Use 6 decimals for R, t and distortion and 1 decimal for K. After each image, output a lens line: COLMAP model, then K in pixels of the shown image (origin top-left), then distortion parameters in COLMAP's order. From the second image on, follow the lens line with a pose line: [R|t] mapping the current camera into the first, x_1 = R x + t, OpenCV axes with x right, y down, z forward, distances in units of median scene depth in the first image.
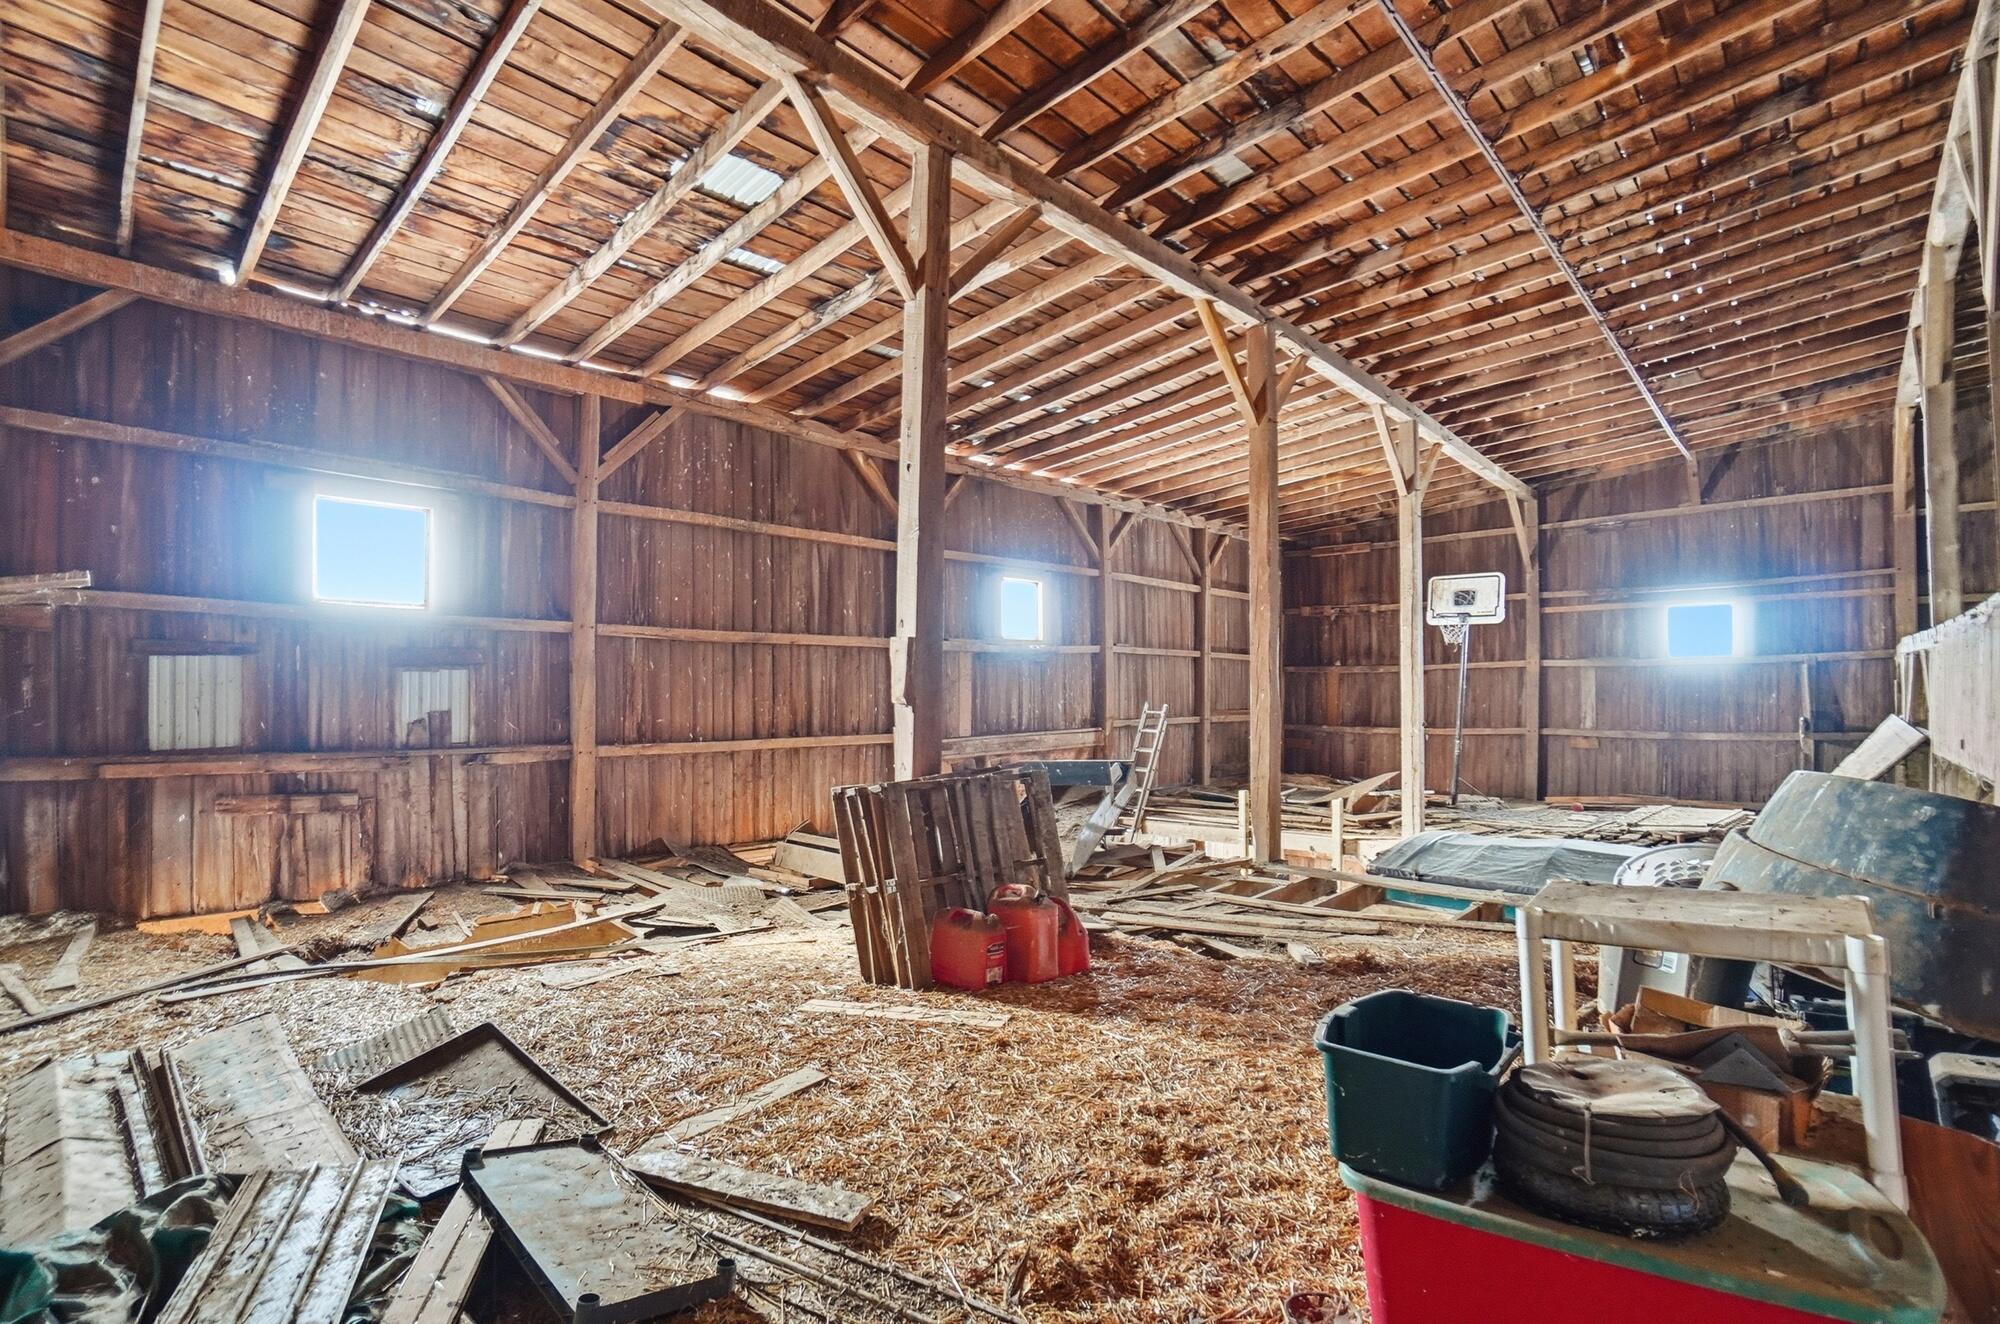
lens RADIAL K [[892.3, 0, 1009.9], [0, 892.3, 685.6], [0, 0, 1]] dist [0.000382, 0.000631]
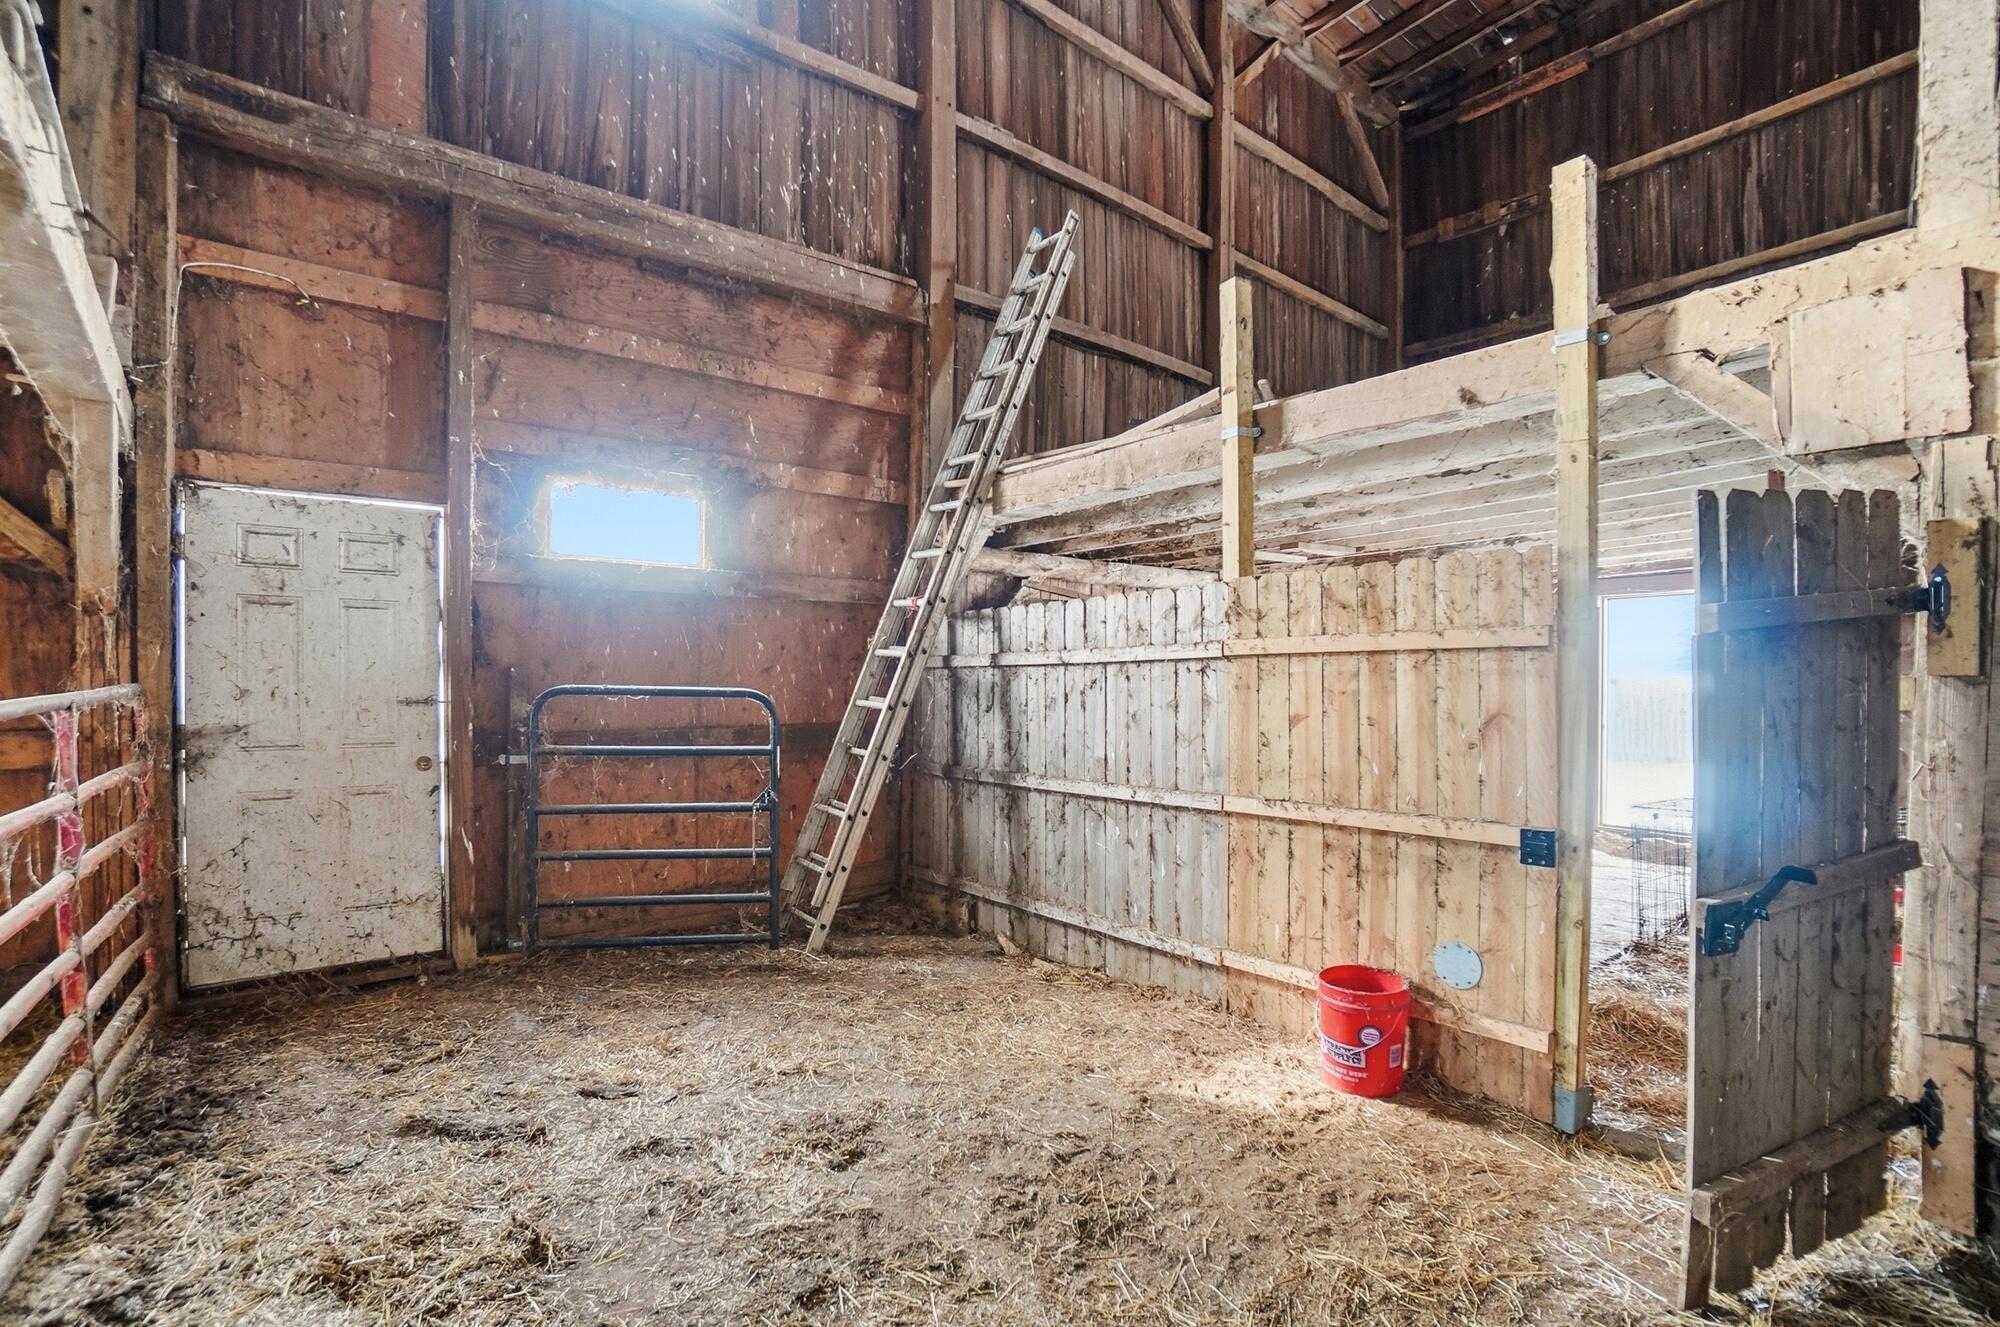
lens RADIAL K [[892.3, 0, 1009.9], [0, 892.3, 687.1], [0, 0, 1]] dist [0.000382, 0.000631]
pose [[0.991233, -0.000610, -0.132122, 0.200789], [0.001697, 0.999966, 0.008112, 0.231871], [0.132113, -0.008265, 0.991200, 0.606414]]
